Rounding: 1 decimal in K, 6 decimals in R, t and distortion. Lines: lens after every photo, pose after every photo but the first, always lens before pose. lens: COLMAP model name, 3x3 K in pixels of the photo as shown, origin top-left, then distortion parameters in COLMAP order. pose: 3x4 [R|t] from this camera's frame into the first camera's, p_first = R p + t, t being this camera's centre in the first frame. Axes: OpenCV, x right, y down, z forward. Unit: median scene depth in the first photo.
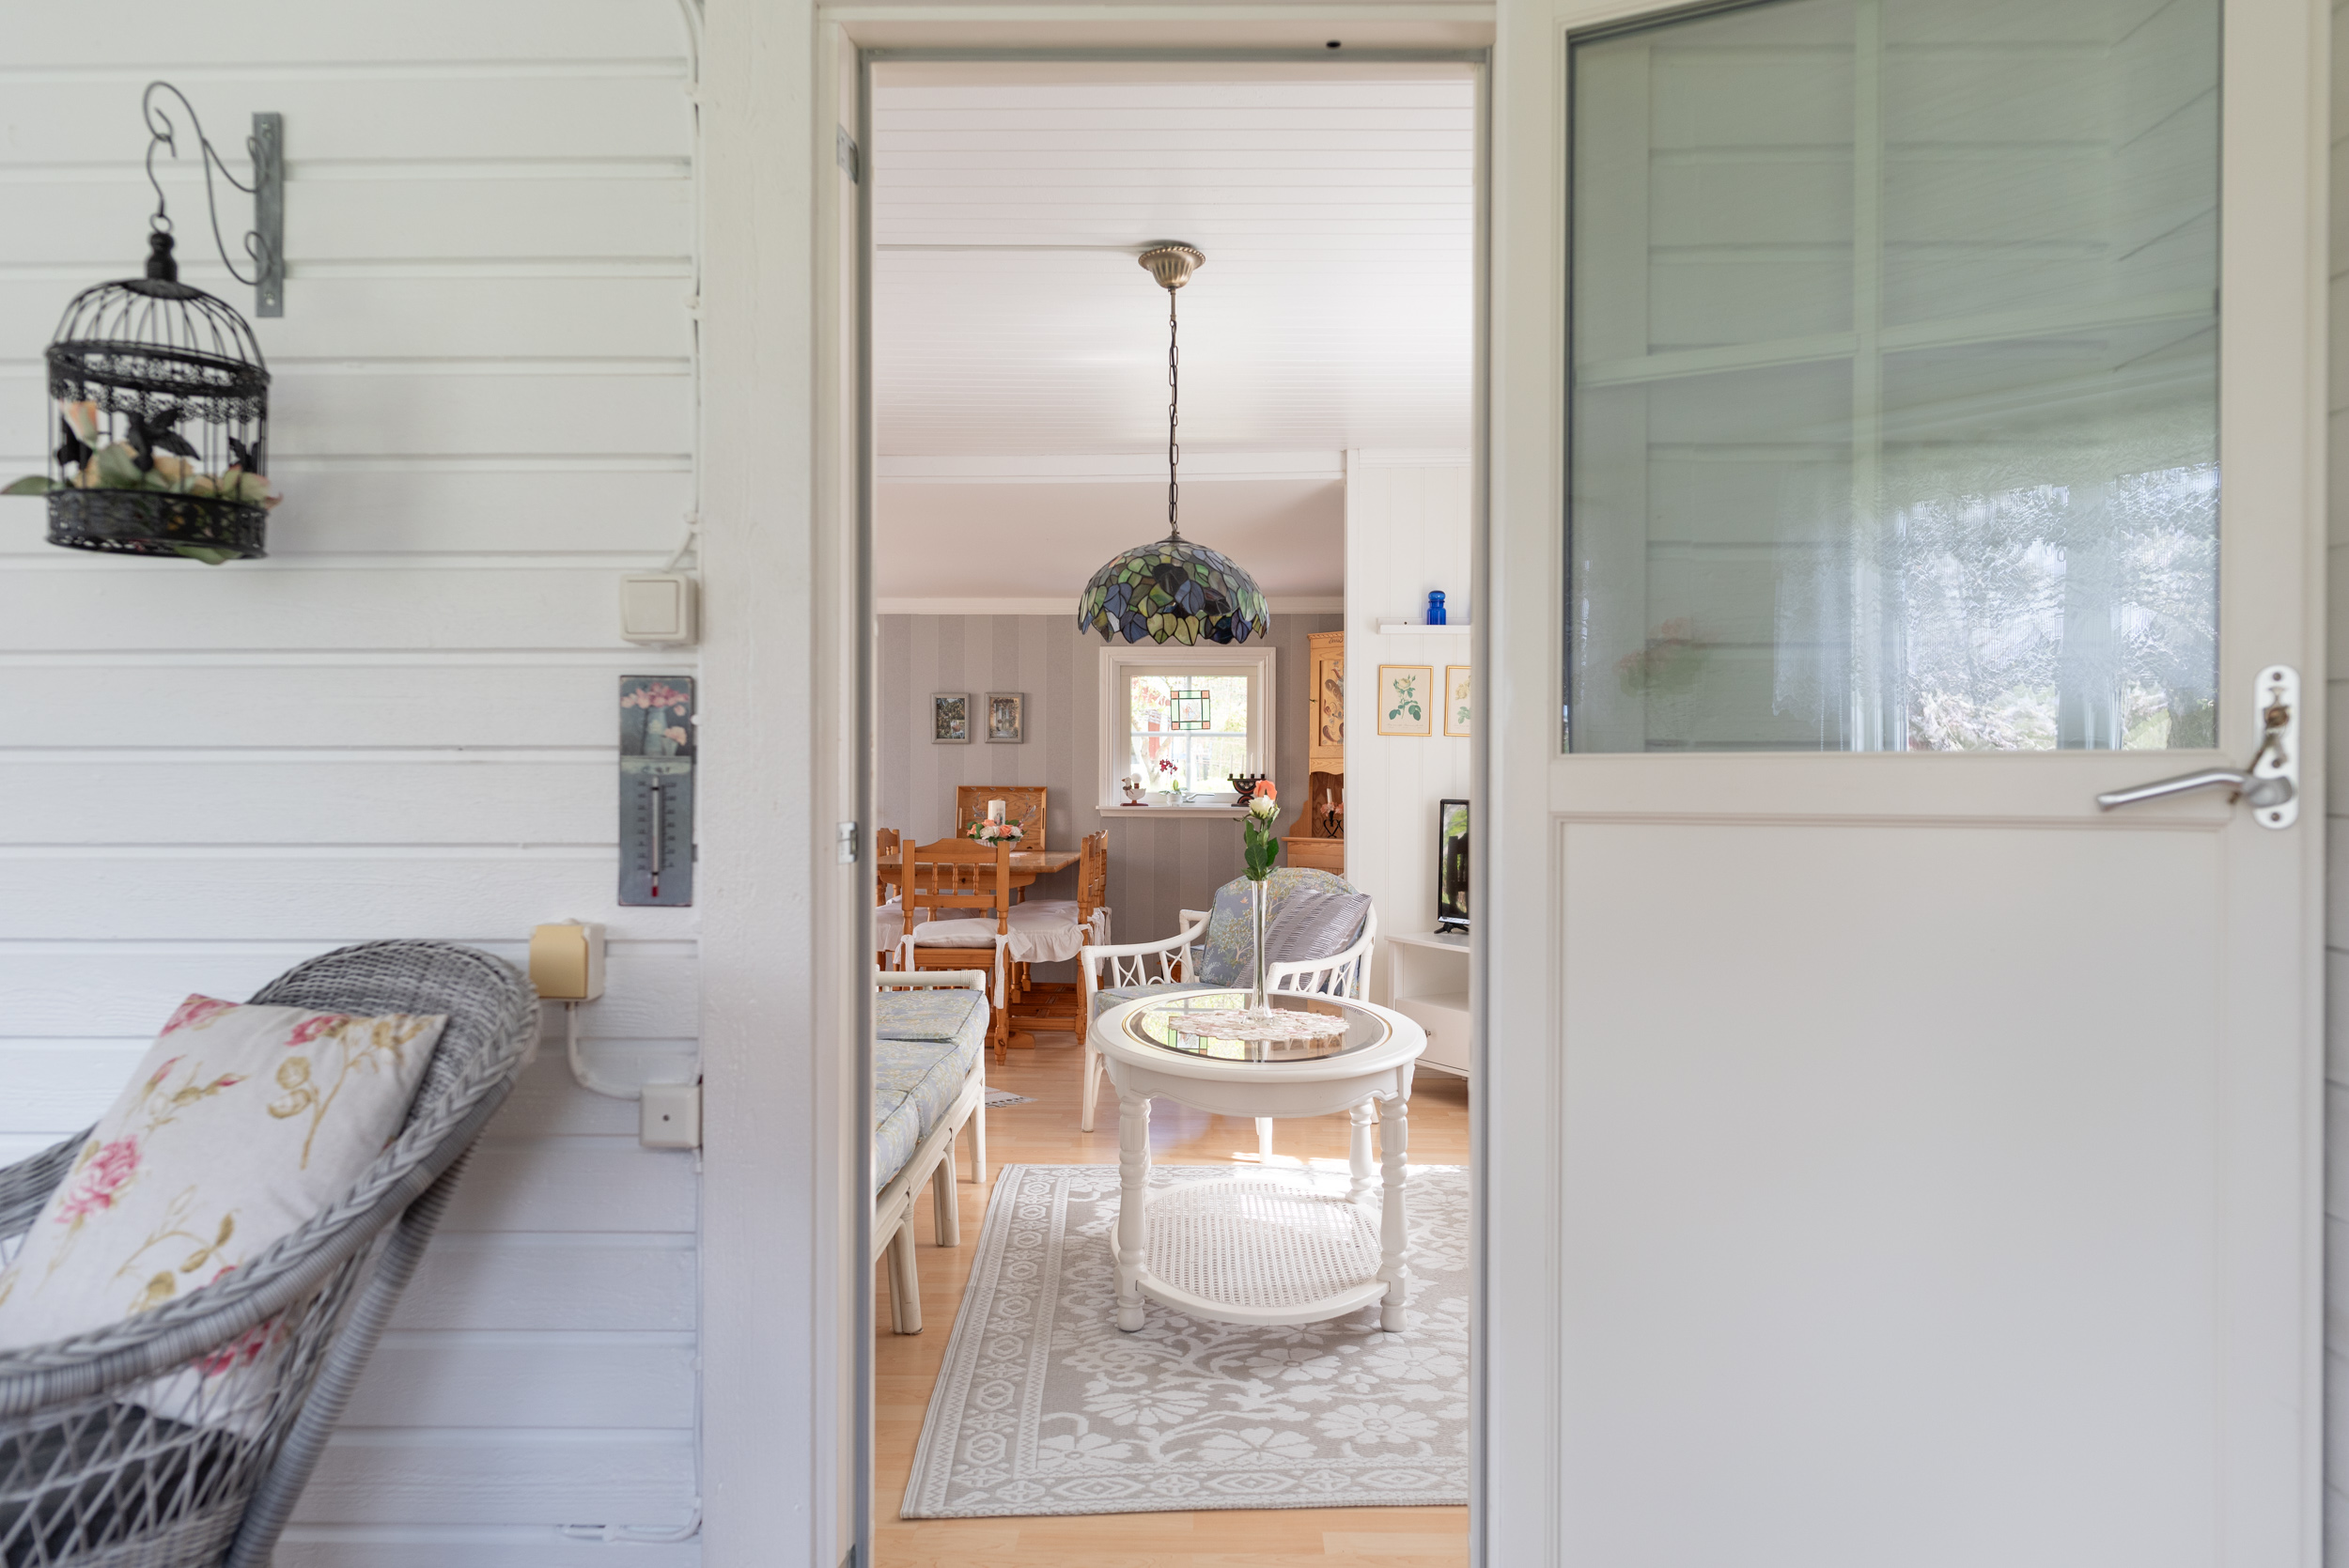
lens RADIAL K [[1614.6, 0, 1174.5], [0, 1614.6, 784.0], [0, 0, 1]] dist [0.004389, -0.003110]
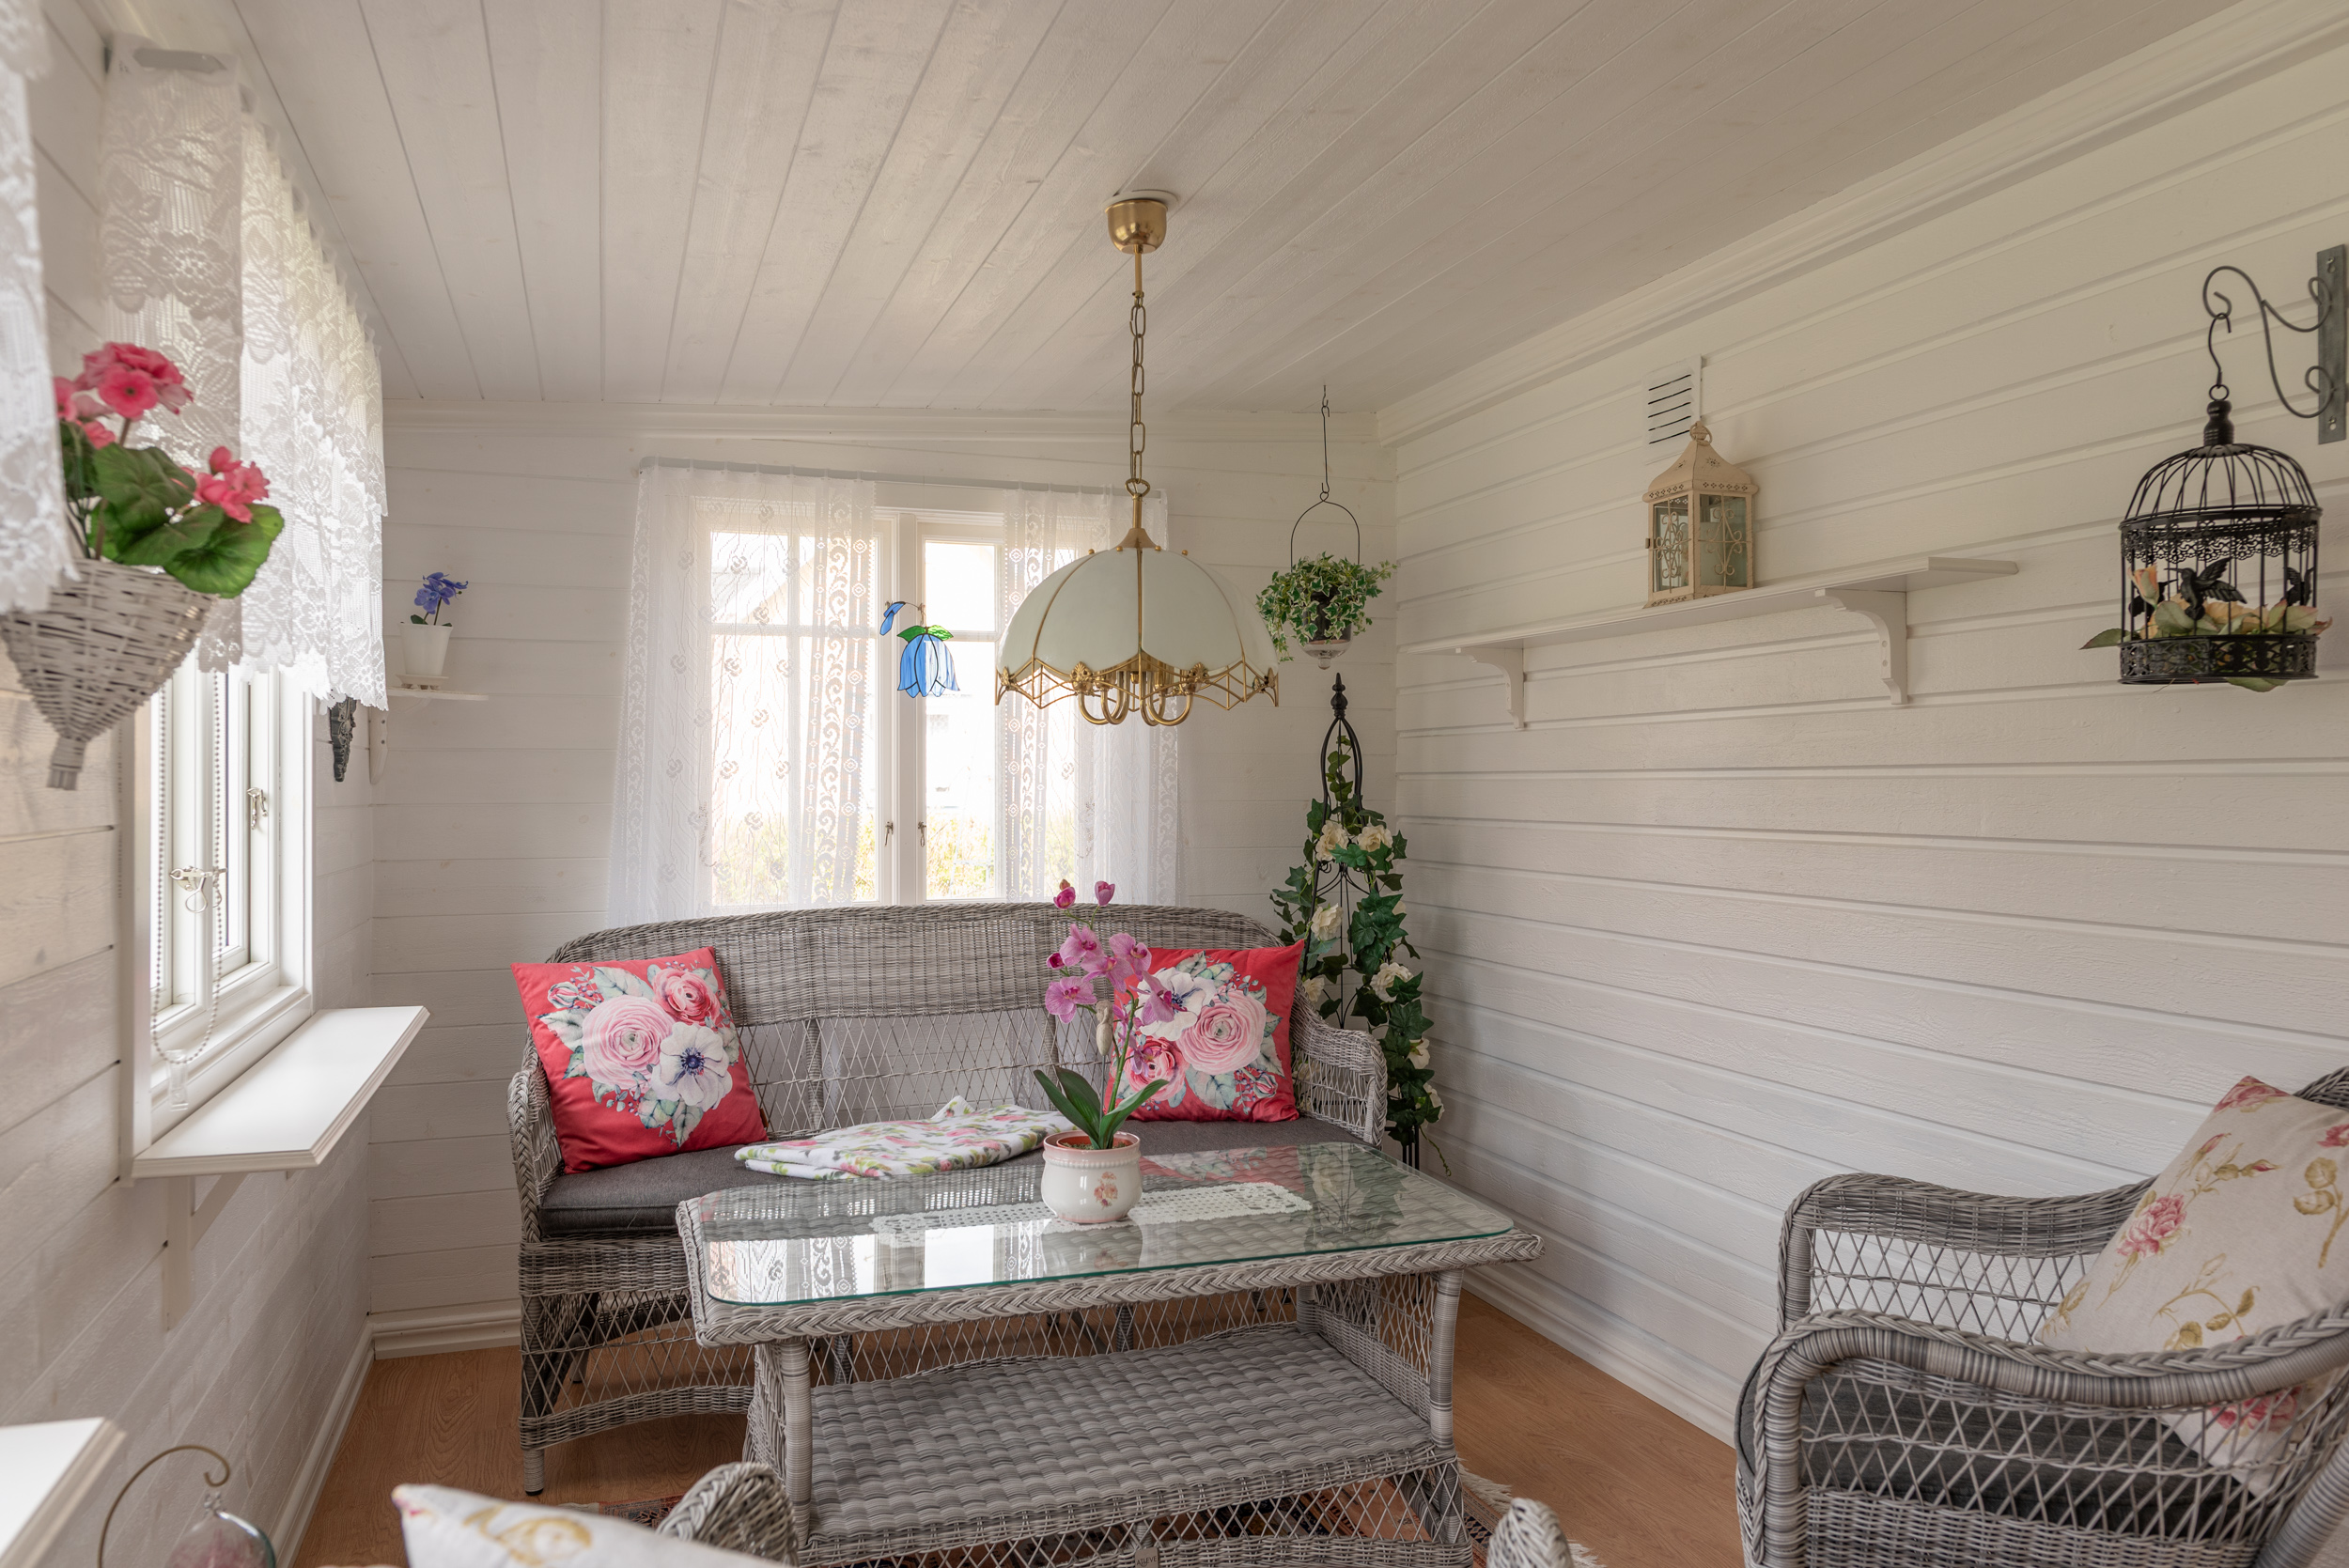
lens RADIAL K [[1605.4, 0, 1174.5], [0, 1605.4, 784.0], [0, 0, 1]] dist [0.006677, -0.004461]
pose [[0.364334, 0.002687, -0.931265, 0.167878], [-0.008699, 0.999962, -0.000518, -0.071279], [0.931228, 0.008290, 0.364343, -0.094093]]
